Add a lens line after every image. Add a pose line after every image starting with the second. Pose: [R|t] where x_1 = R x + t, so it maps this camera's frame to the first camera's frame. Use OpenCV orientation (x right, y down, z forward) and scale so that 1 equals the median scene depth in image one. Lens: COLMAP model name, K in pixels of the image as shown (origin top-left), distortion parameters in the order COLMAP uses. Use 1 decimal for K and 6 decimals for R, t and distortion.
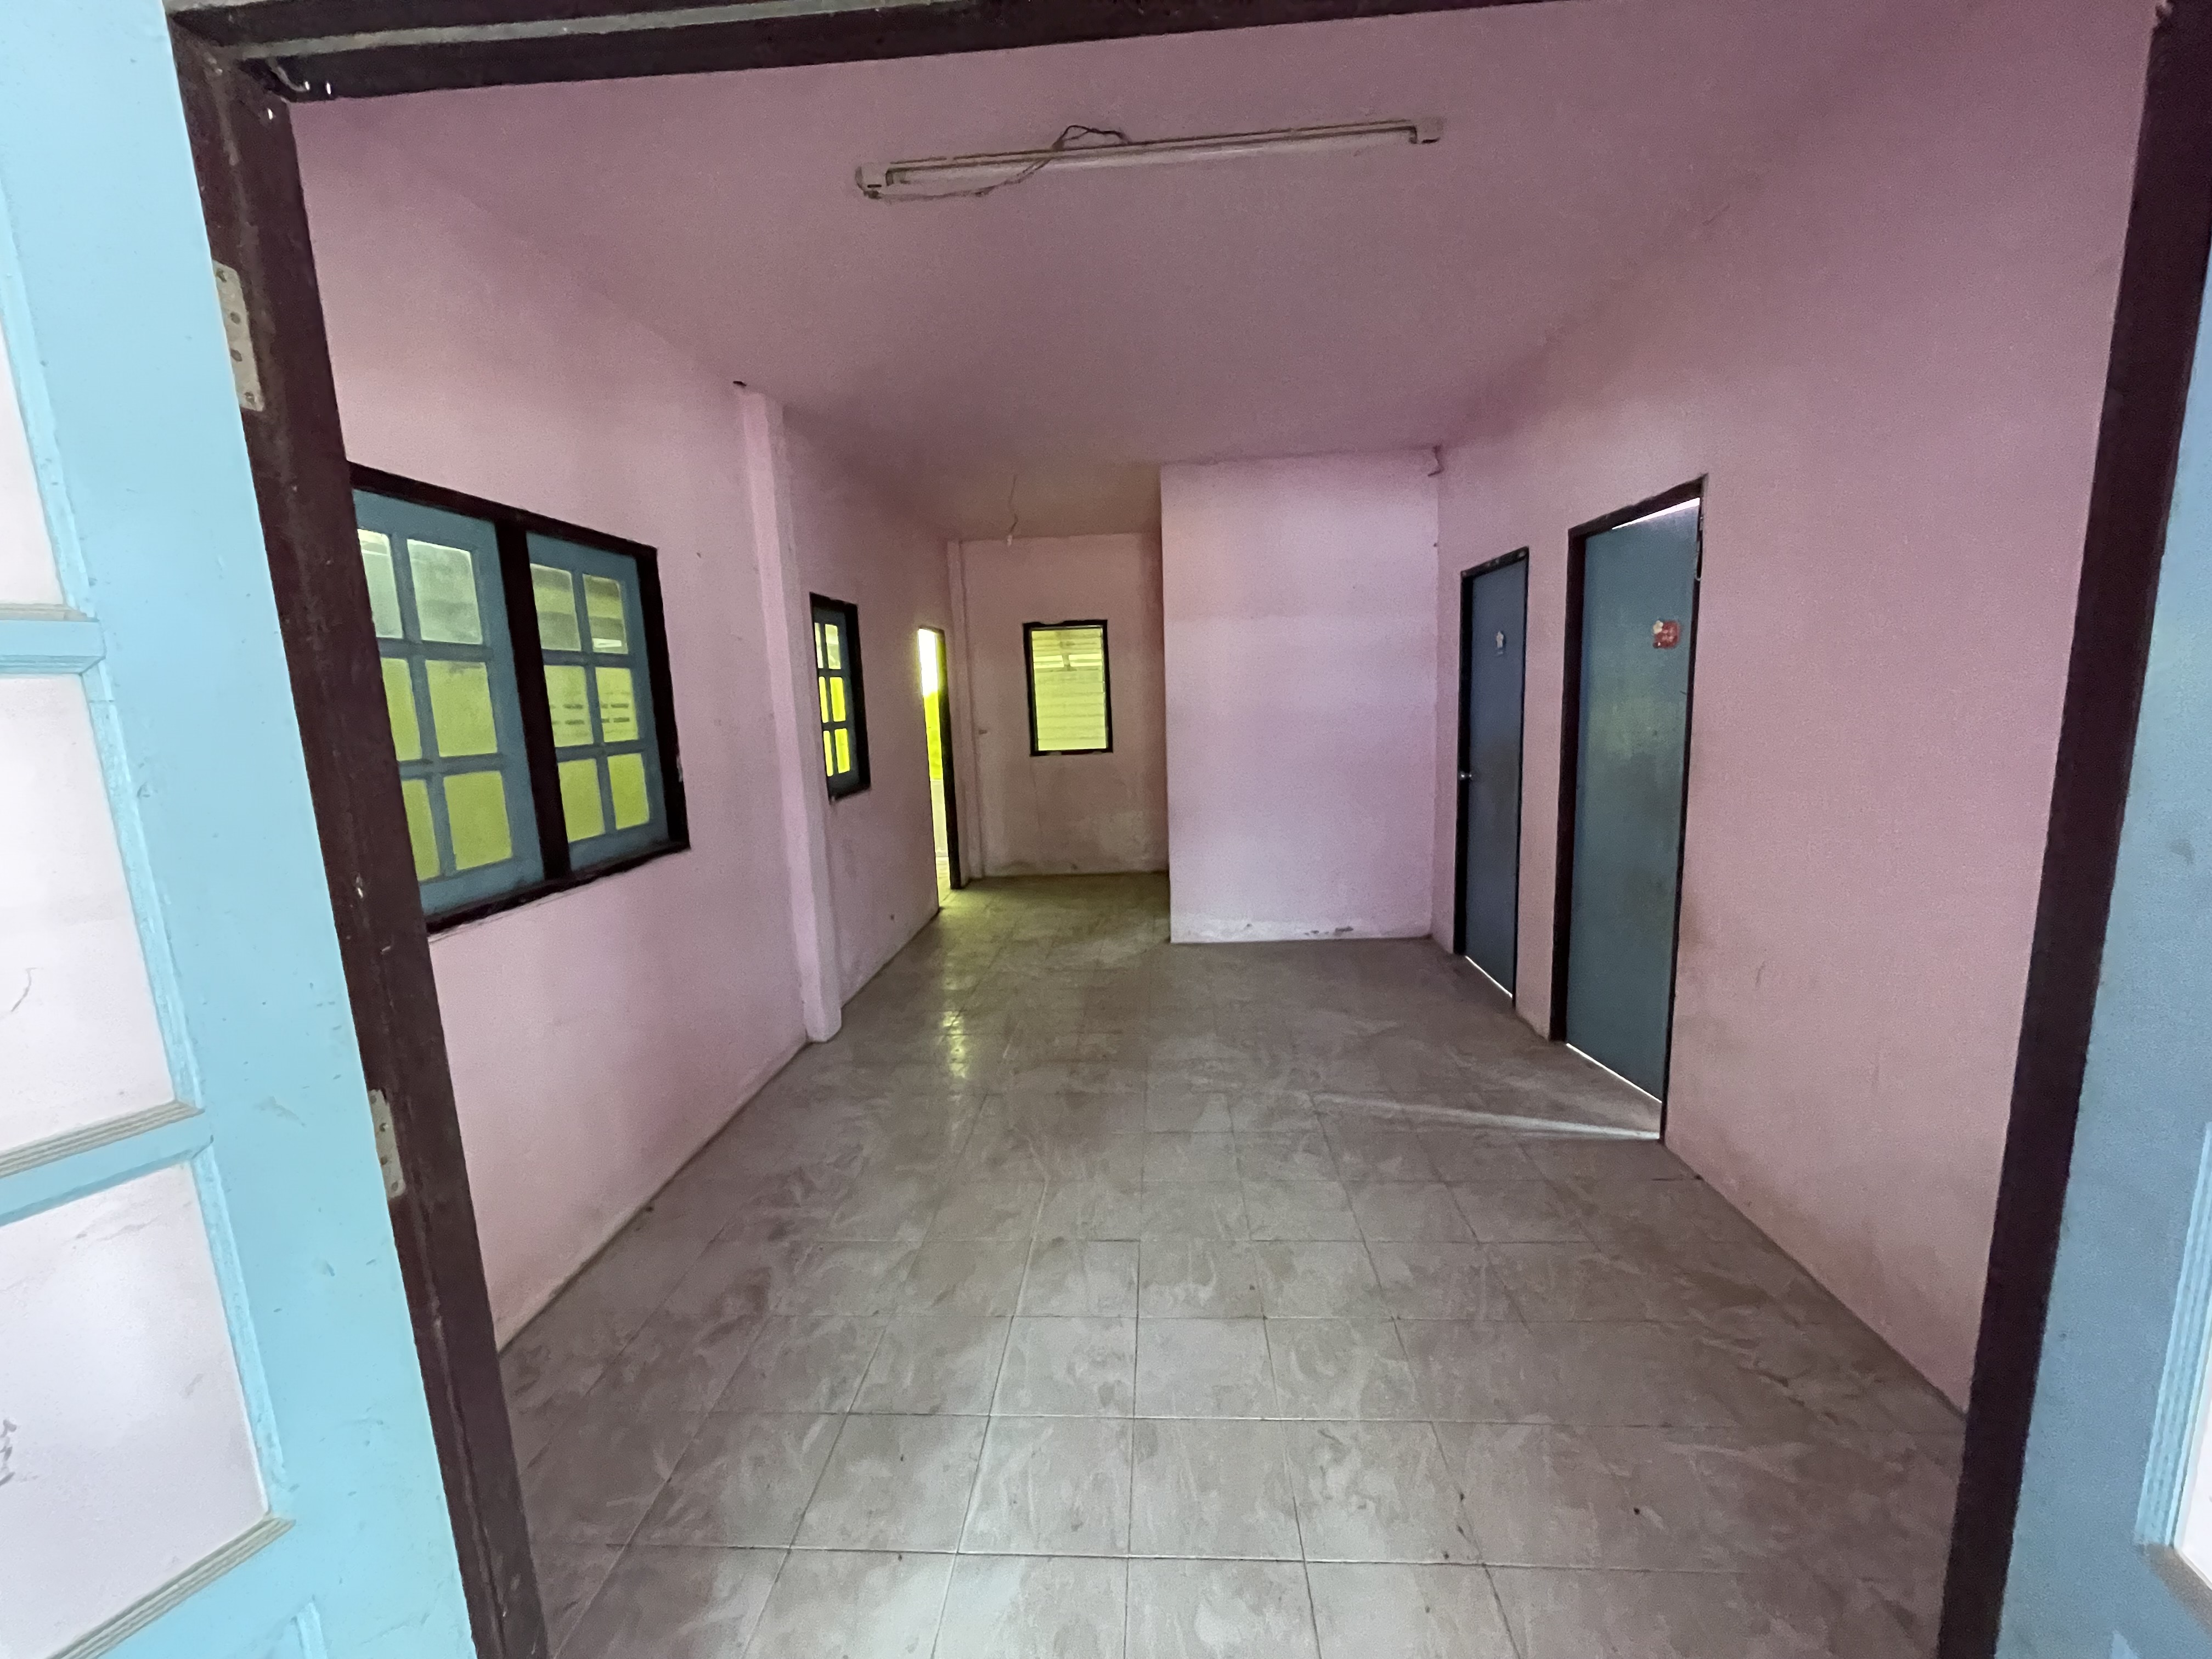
lens RADIAL K [[892.7, 0, 1111.3], [0, 892.7, 834.3], [0, 0, 1]] dist [-0.000906, 0.000008]
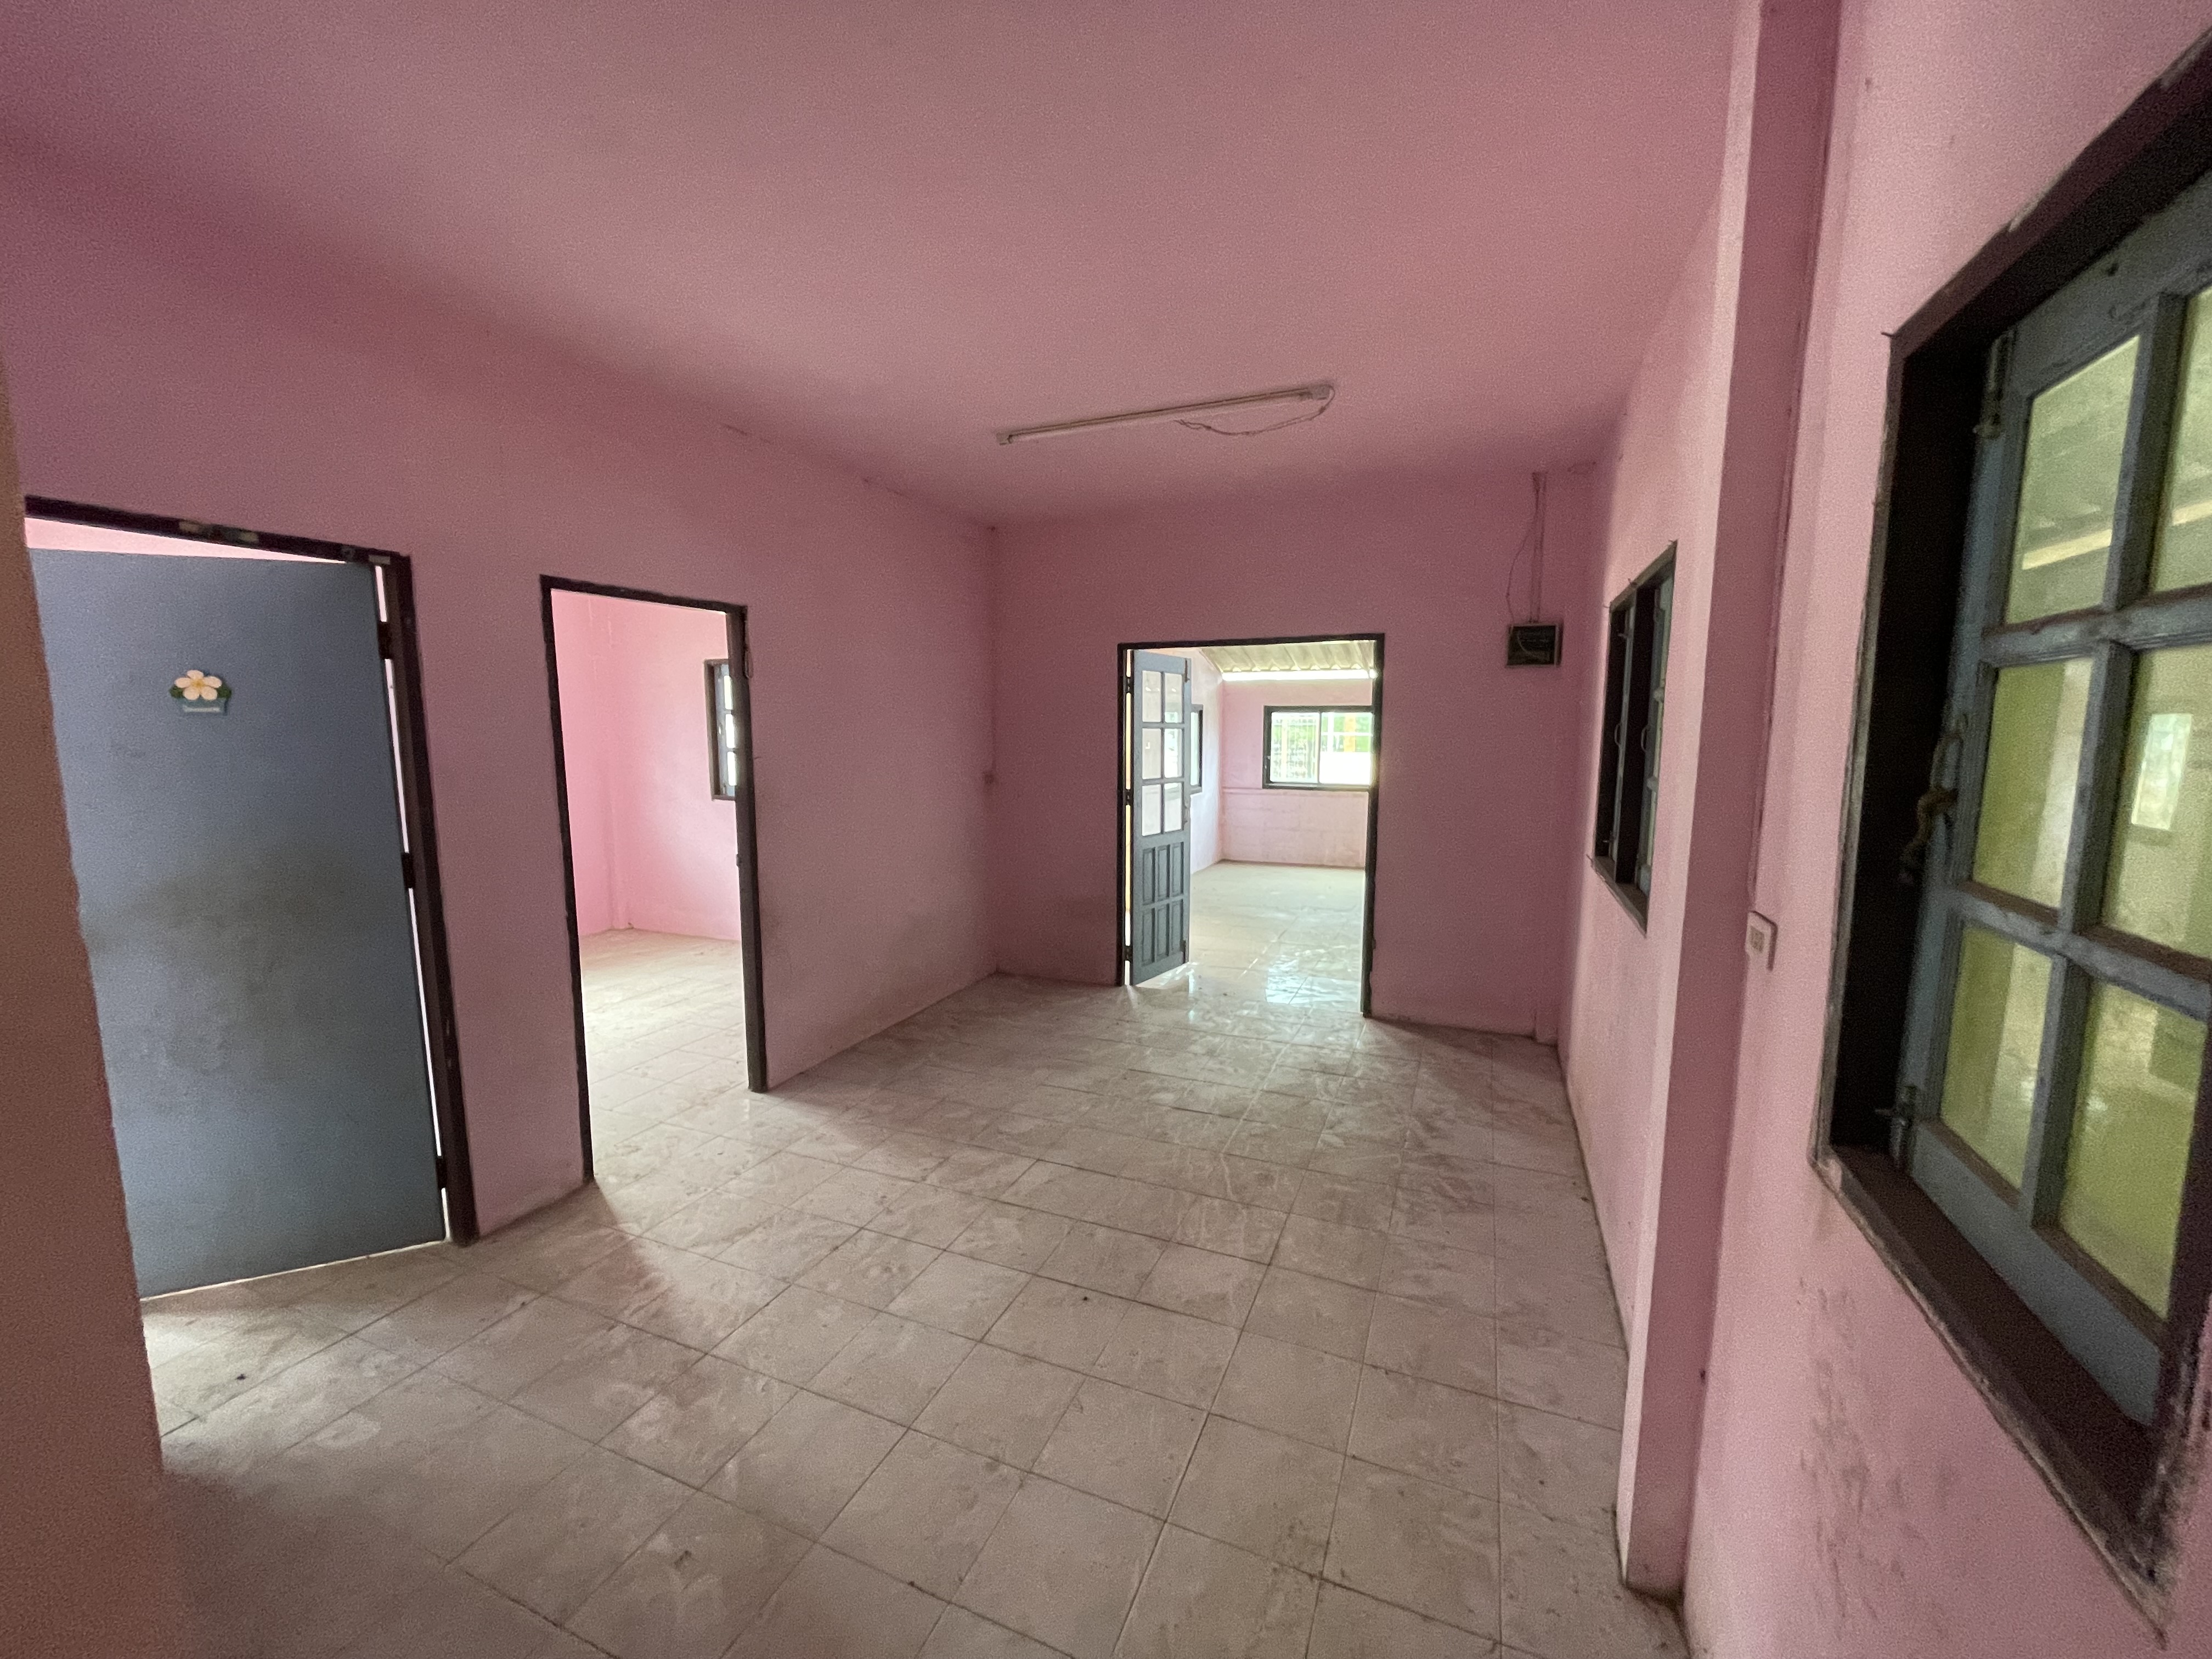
lens RADIAL K [[892.7, 0, 1111.3], [0, 892.7, 834.3], [0, 0, 1]] dist [-0.000906, 0.000008]
pose [[-0.942584, -0.003928, 0.333946, -0.388171], [0.088126, 0.961565, 0.260052, -0.398156], [-0.322132, 0.274550, -0.906009, 2.383286]]
